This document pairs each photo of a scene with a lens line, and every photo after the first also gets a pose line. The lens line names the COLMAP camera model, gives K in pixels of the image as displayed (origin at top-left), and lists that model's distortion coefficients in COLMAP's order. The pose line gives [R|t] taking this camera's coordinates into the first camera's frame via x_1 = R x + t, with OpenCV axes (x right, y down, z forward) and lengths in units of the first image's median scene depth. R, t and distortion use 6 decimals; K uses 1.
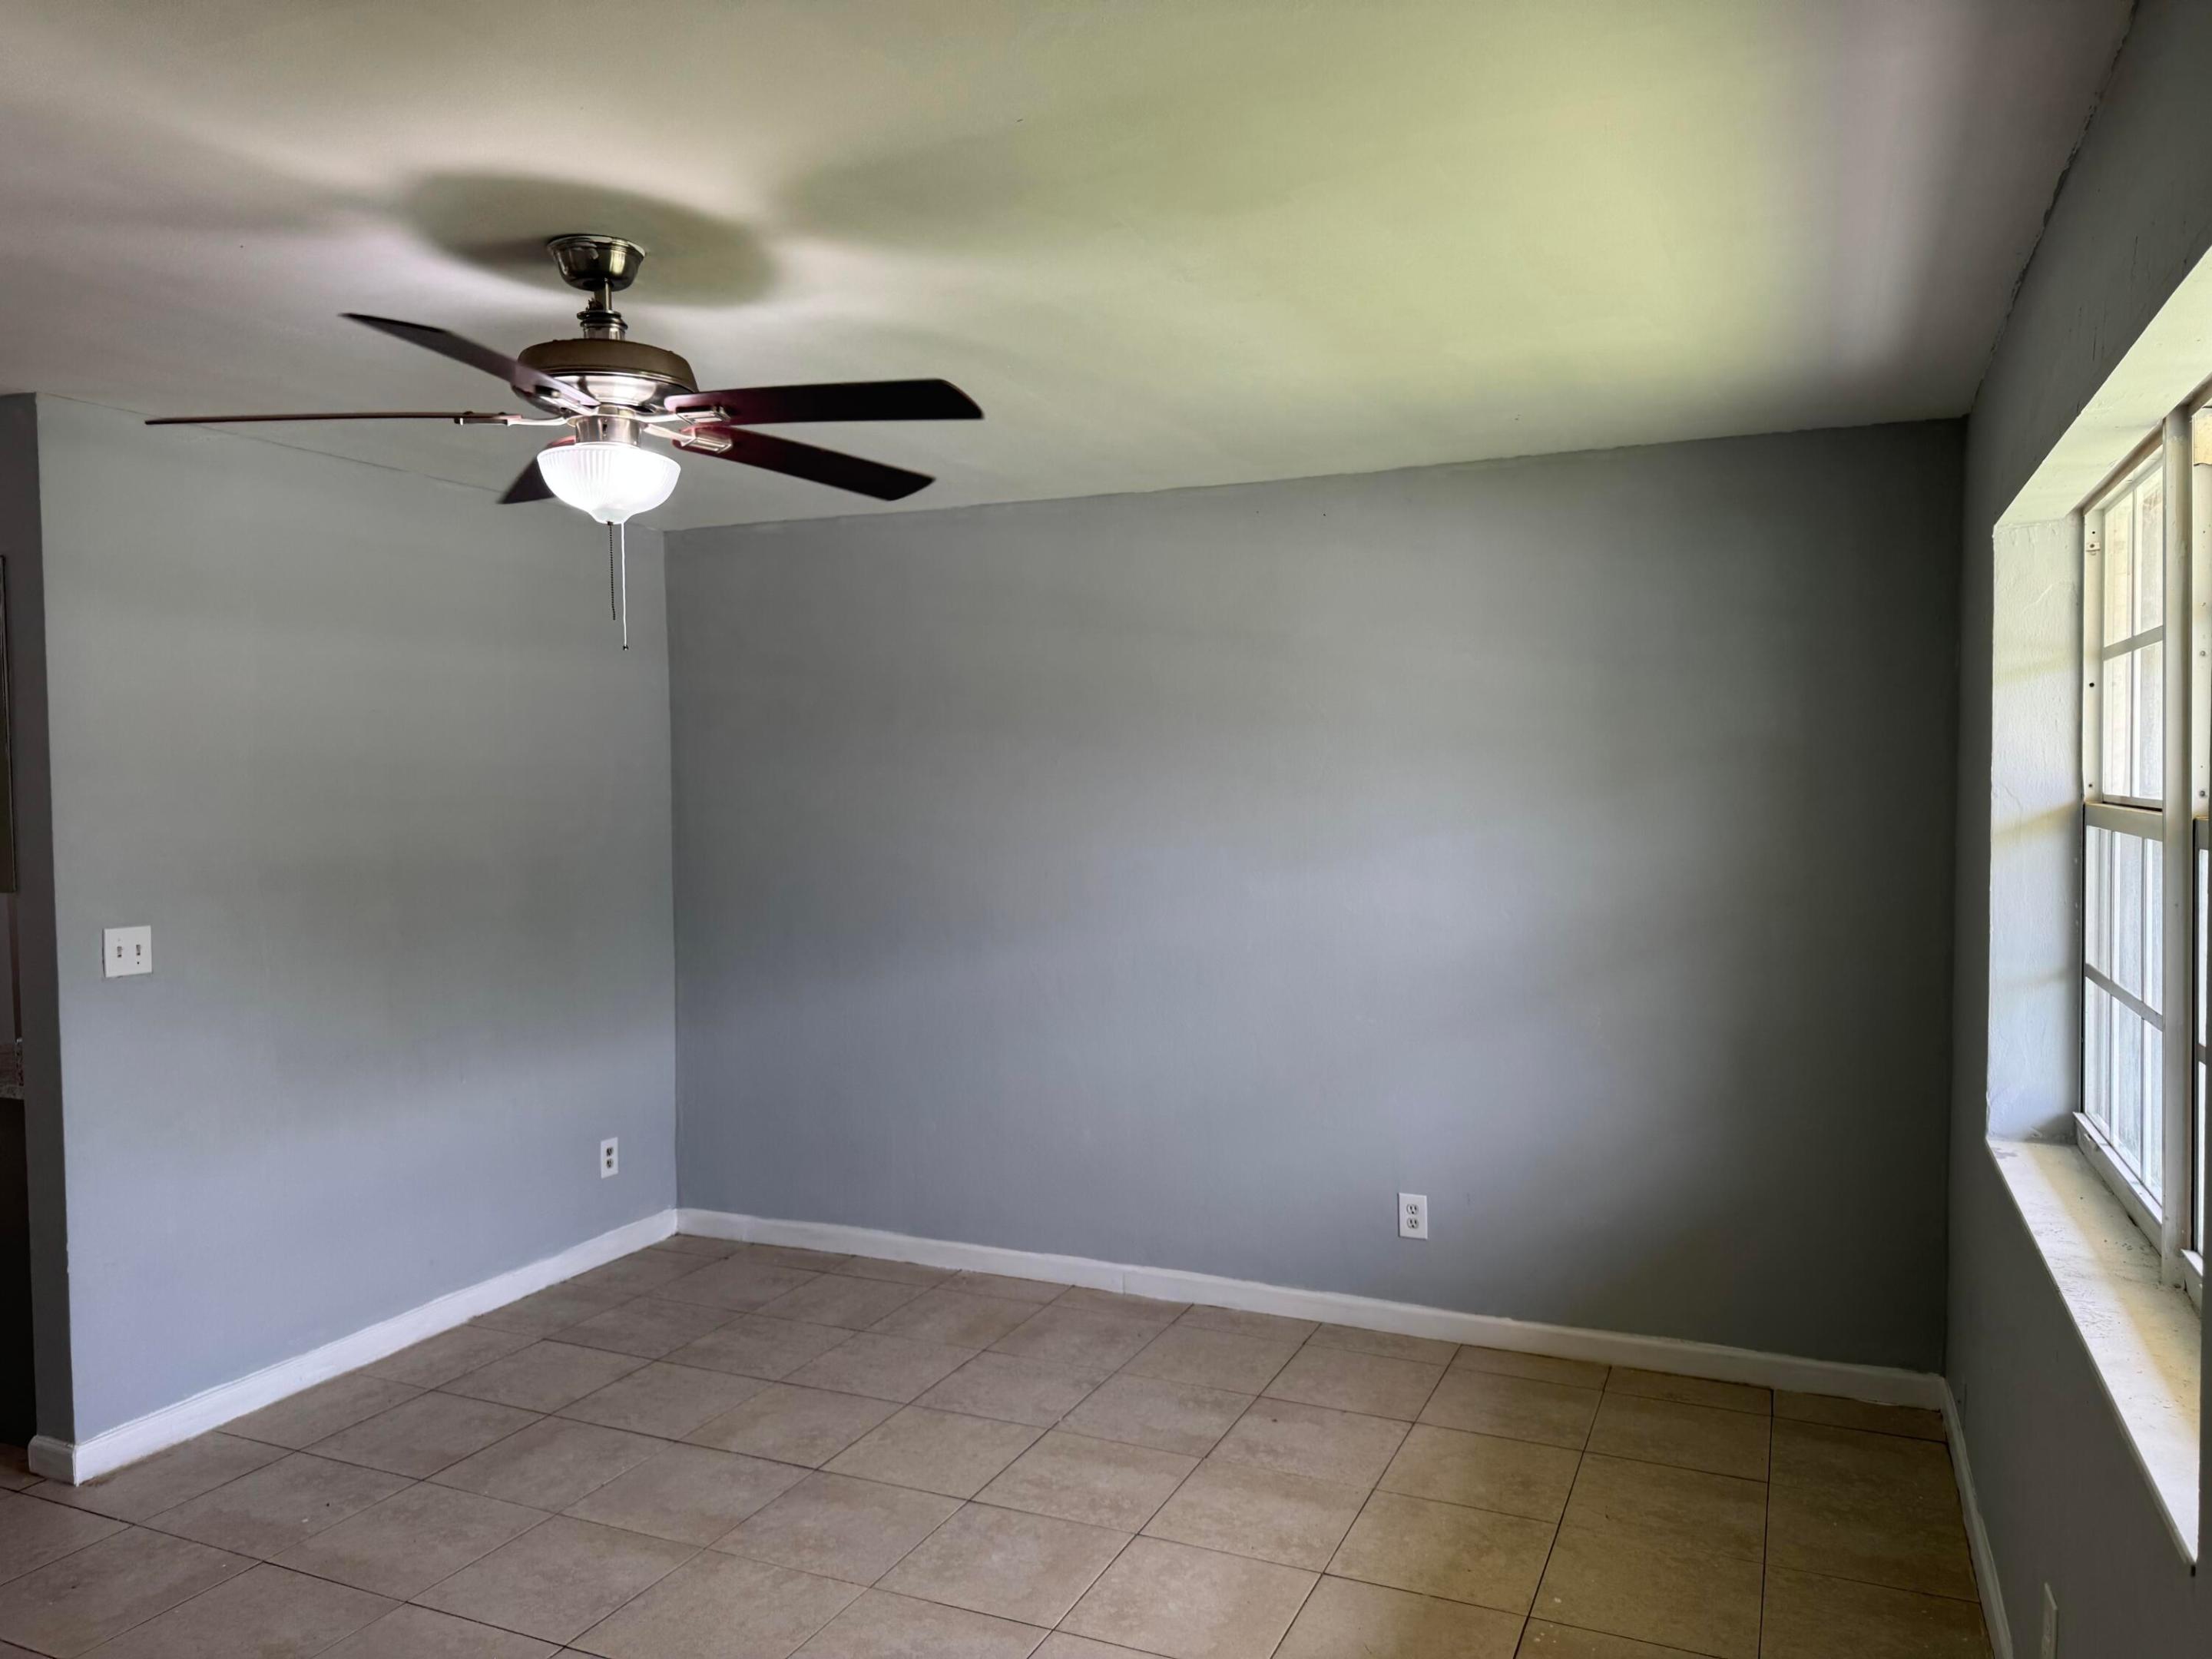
lens RADIAL K [[1565.8, 0, 1106.6], [0, 1565.8, 835.0], [0, 0, 1]] dist [0.055245, -0.067609]
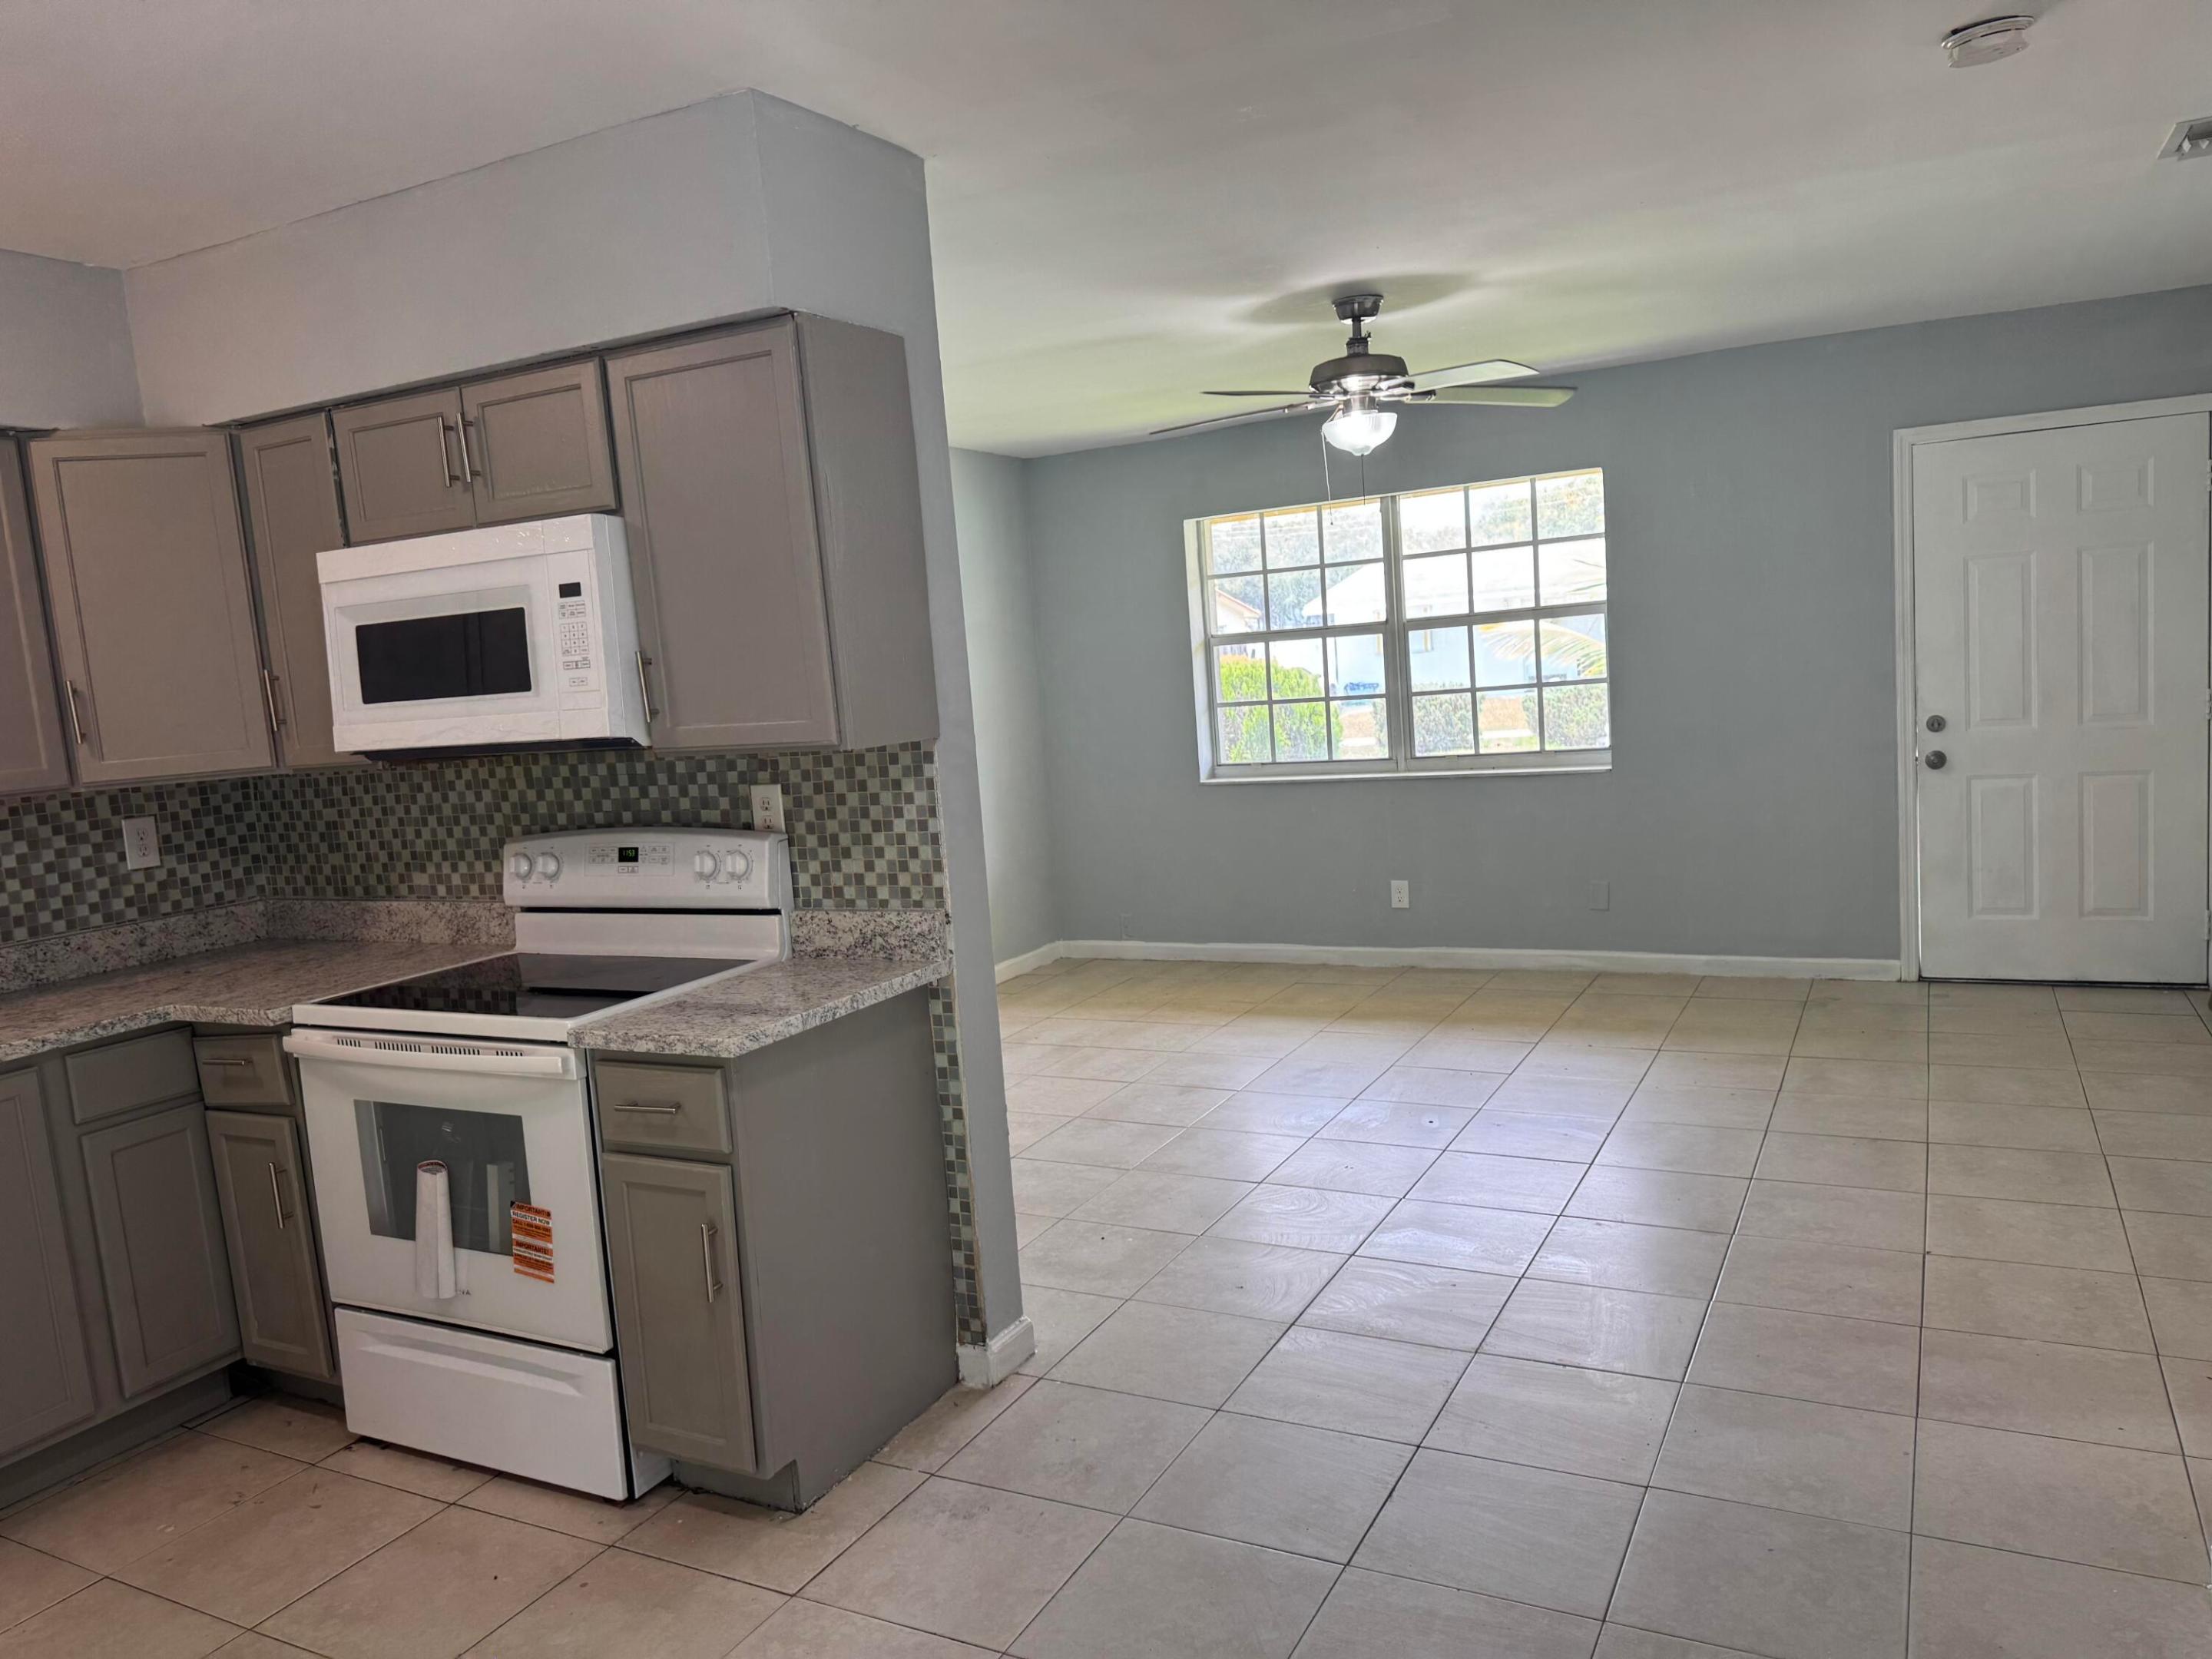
lens RADIAL K [[1565.8, 0, 1115.3], [0, 1565.8, 837.5], [0, 0, 1]] dist [0.055245, -0.067609]
pose [[0.058664, -0.113427, 0.991813, -1.502118], [0.115777, 0.987593, 0.106096, 0.011509], [-0.991541, 0.108605, 0.071069, 0.824217]]
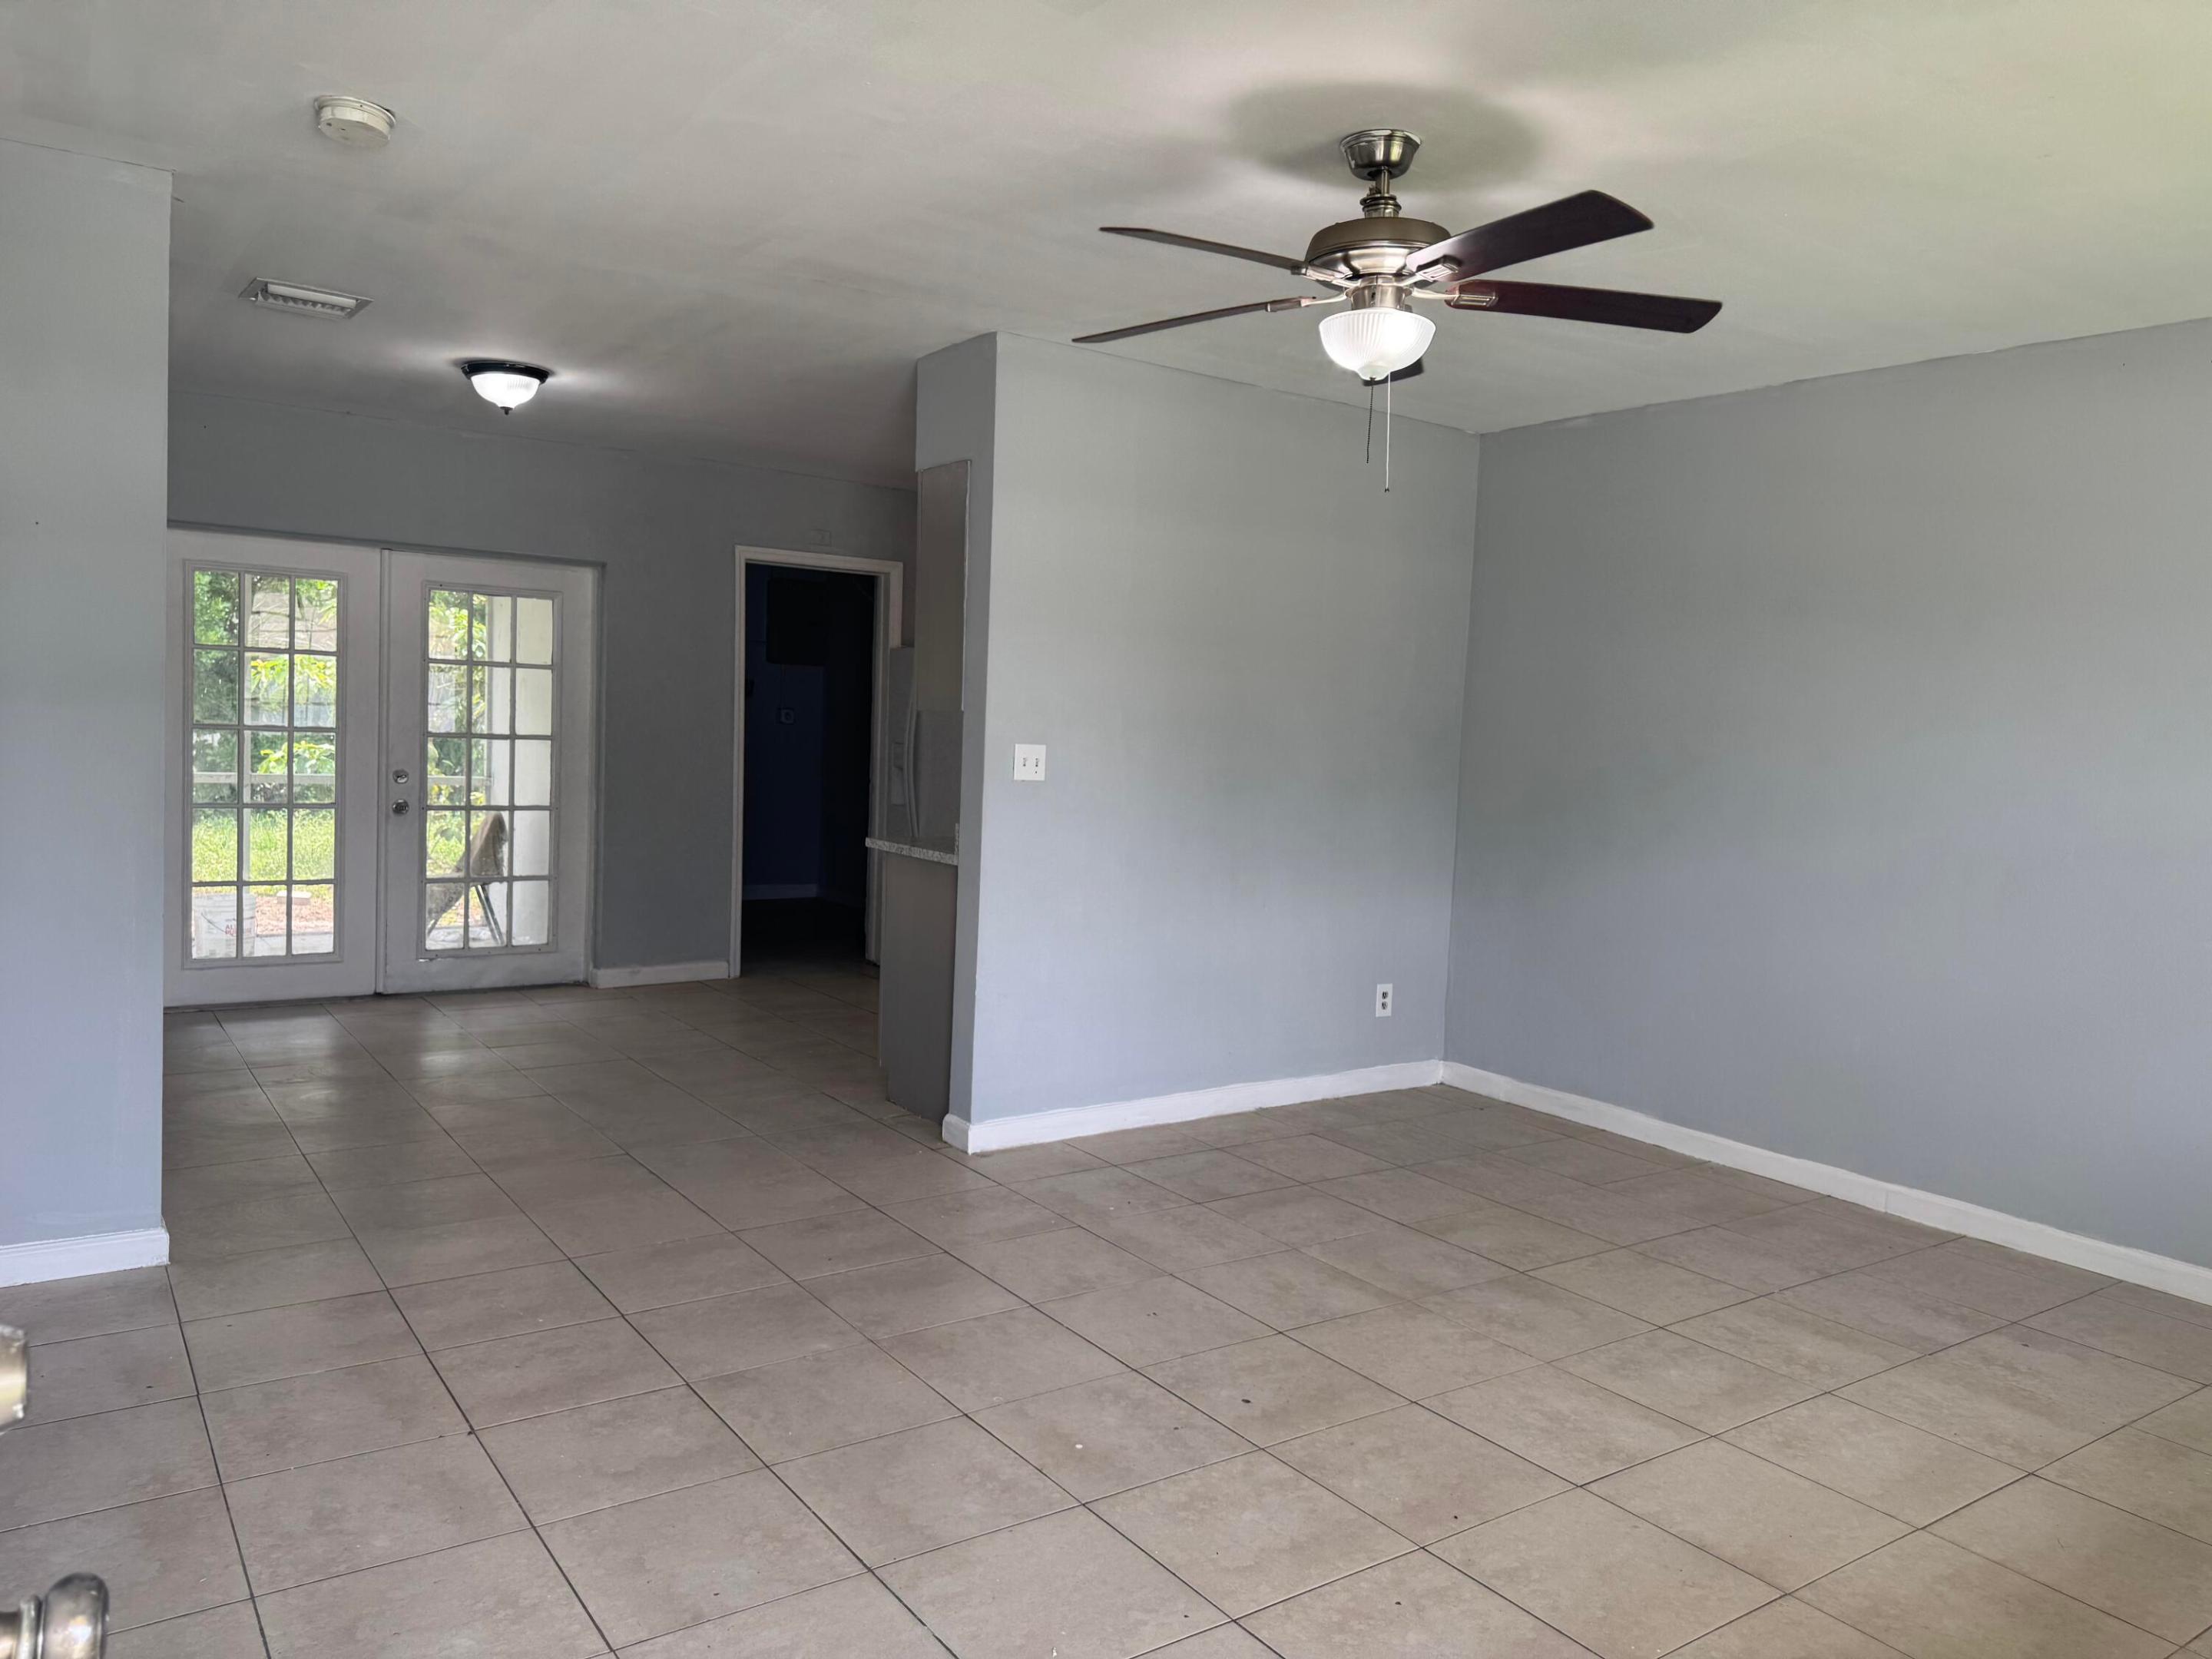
lens RADIAL K [[1565.8, 0, 1095.6], [0, 1565.8, 831.1], [0, 0, 1]] dist [0.055245, -0.067609]
pose [[0.854979, 0.080508, -0.512377, 0.095826], [-0.068457, 0.996753, 0.042387, 0.071392], [0.514126, -0.001164, 0.857714, -0.081448]]
